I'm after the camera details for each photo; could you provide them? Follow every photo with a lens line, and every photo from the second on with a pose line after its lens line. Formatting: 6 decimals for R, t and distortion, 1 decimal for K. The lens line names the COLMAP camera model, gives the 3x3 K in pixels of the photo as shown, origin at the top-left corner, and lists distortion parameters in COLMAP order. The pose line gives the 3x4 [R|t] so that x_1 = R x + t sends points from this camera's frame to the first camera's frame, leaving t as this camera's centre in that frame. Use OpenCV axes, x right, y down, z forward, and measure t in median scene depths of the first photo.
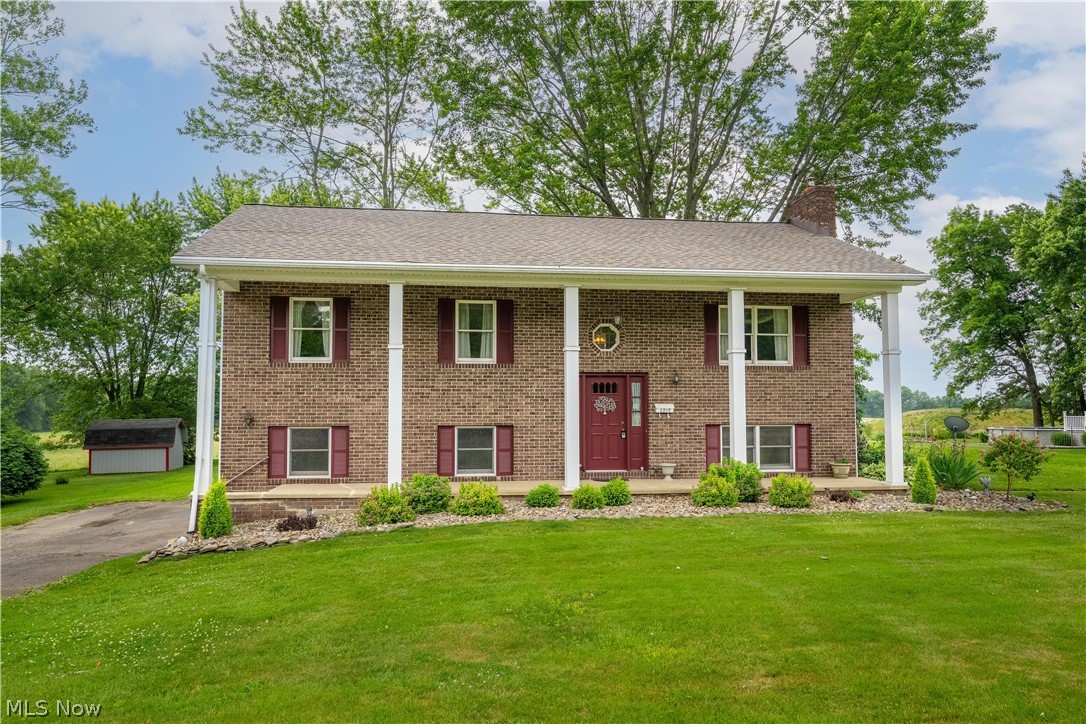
lens RADIAL K [[818.5, 0, 499.5], [0, 818.5, 362.0], [0, 0, 1]] dist [0.002380, -0.004008]
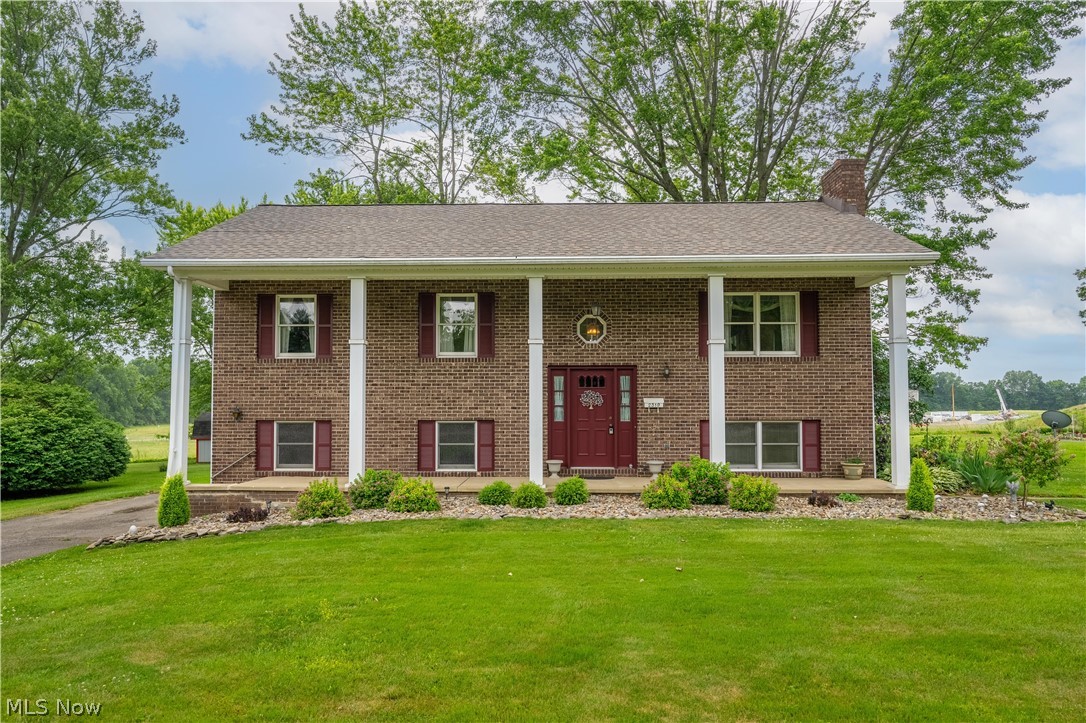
lens RADIAL K [[818.5, 0, 499.5], [0, 818.5, 361.5], [0, 0, 1]] dist [0.002380, -0.004008]
pose [[0.984466, -0.008551, -0.175365, 0.196790], [0.010185, 0.999913, 0.008419, -0.001169], [0.175277, -0.010074, 0.984468, 0.036253]]
